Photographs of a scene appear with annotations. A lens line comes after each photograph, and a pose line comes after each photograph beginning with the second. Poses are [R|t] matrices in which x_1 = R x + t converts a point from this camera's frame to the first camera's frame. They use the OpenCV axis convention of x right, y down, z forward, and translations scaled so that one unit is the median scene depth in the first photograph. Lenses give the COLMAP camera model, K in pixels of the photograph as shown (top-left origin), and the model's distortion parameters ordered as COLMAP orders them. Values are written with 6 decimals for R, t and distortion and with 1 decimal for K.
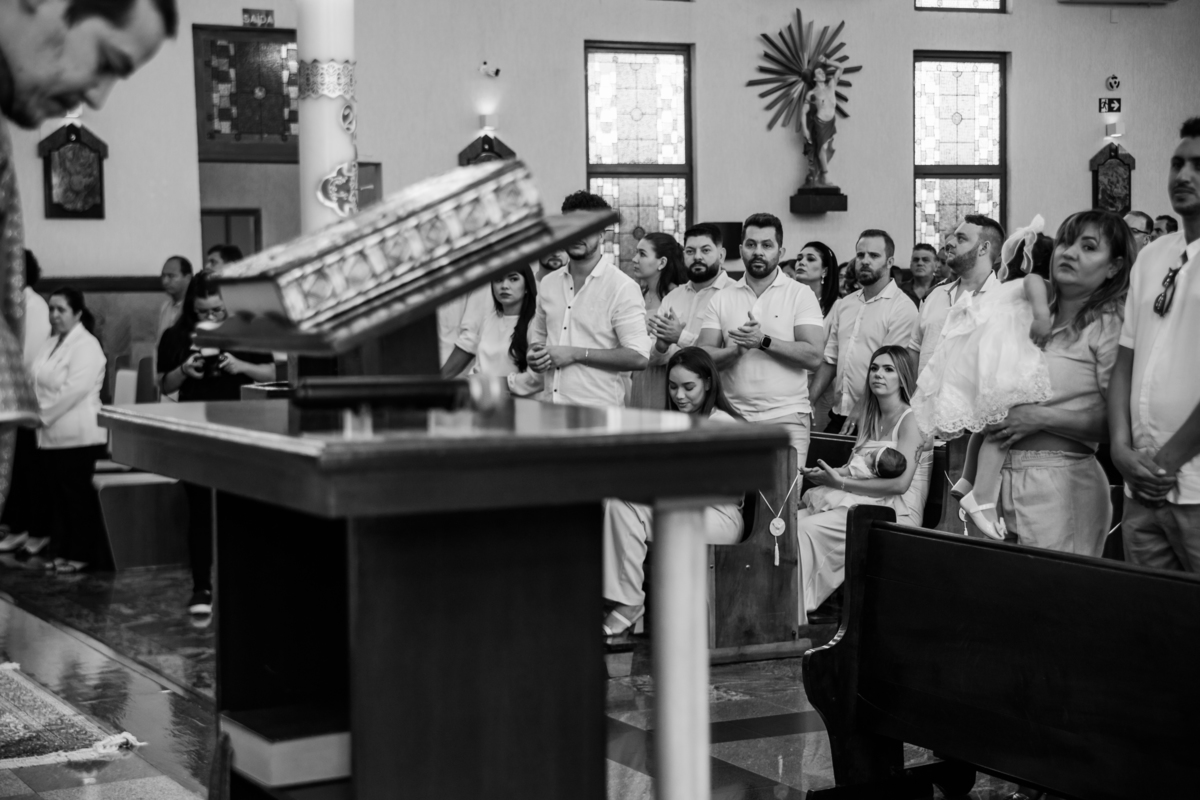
lens RADIAL K [[2323.2, 0, 605.6], [0, 2323.2, 402.8], [0, 0, 1]] dist [0.315095, 0.000000]
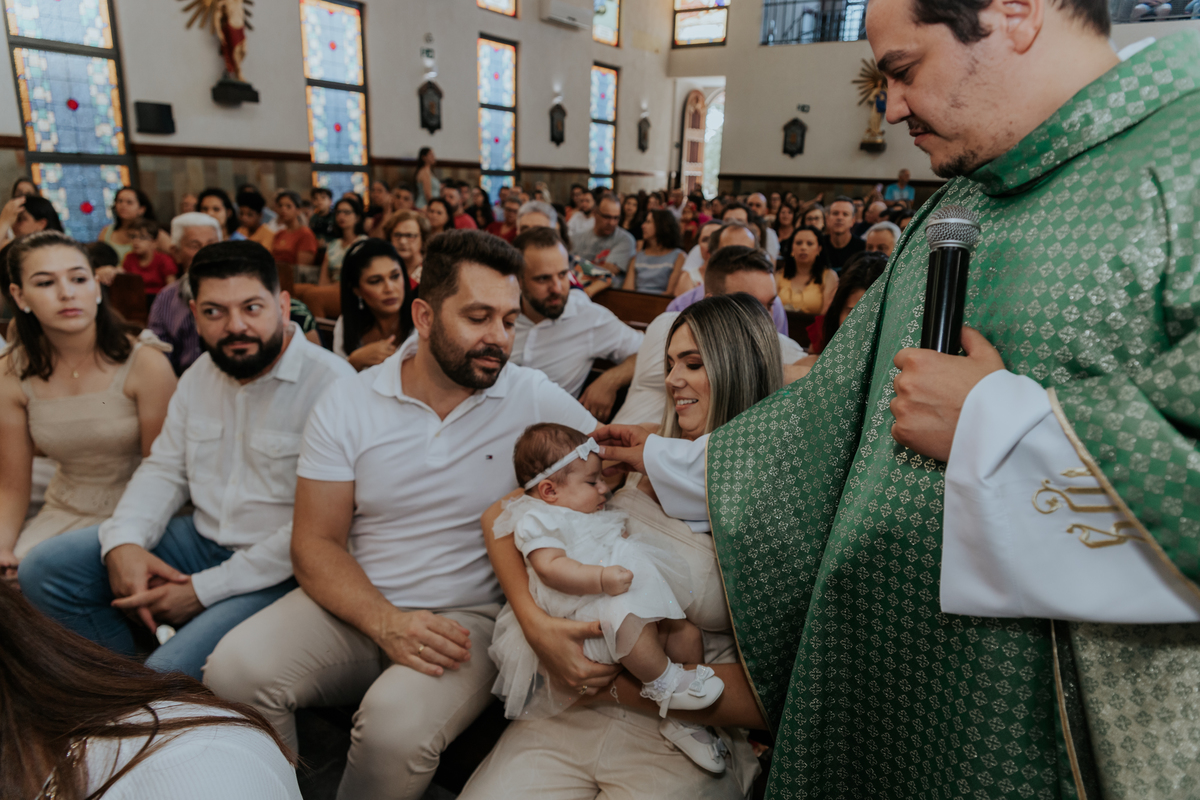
lens RADIAL K [[856.6, 0, 602.2], [0, 856.6, 389.8], [0, 0, 1]] dist [0.037881, 0.003730]
pose [[0.873427, -0.084264, 0.479608, 0.177118], [-0.003623, 0.983762, 0.179439, -0.080231], [-0.486941, -0.158464, 0.858940, 3.405524]]
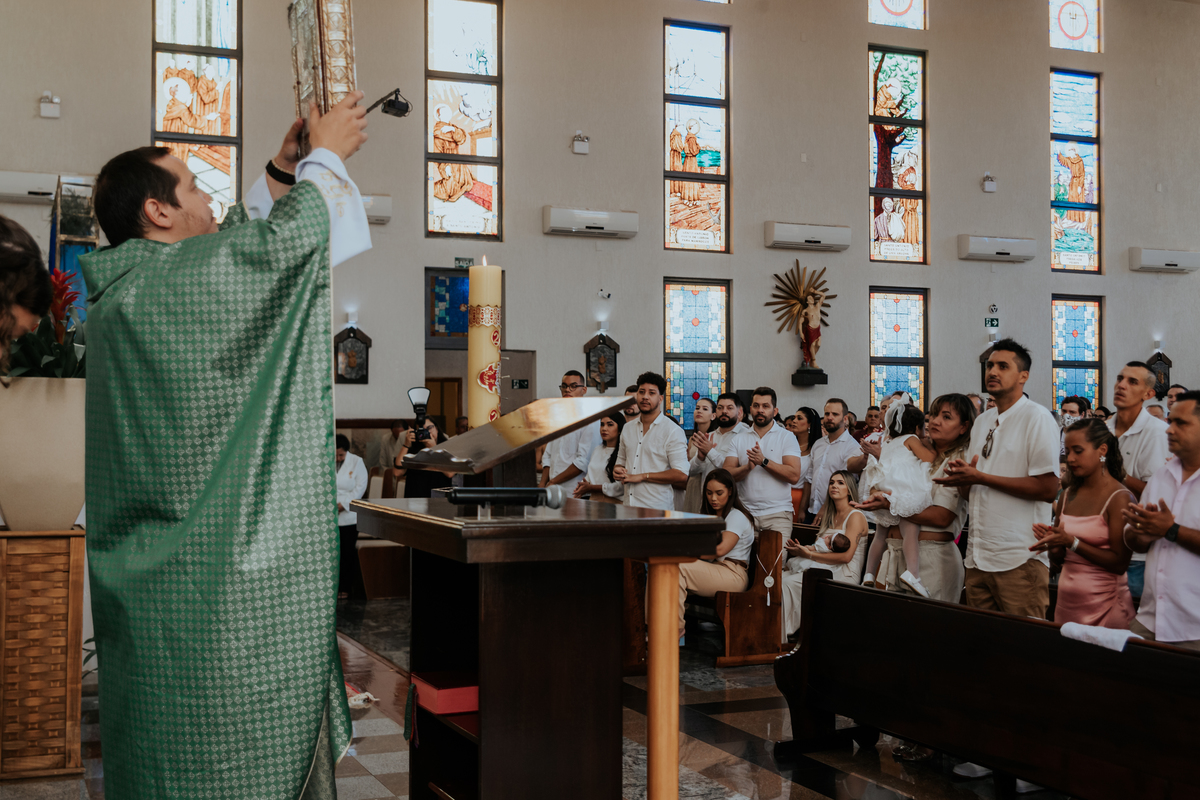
lens RADIAL K [[1465.1, 0, 592.6], [0, 1465.1, 401.9], [0, 0, 1]] dist [0.035238, 0.000000]
pose [[0.998256, 0.015903, -0.056855, 0.005340], [-0.019712, 0.997553, -0.067079, -0.000227], [0.055650, 0.068082, 0.996126, -0.018473]]
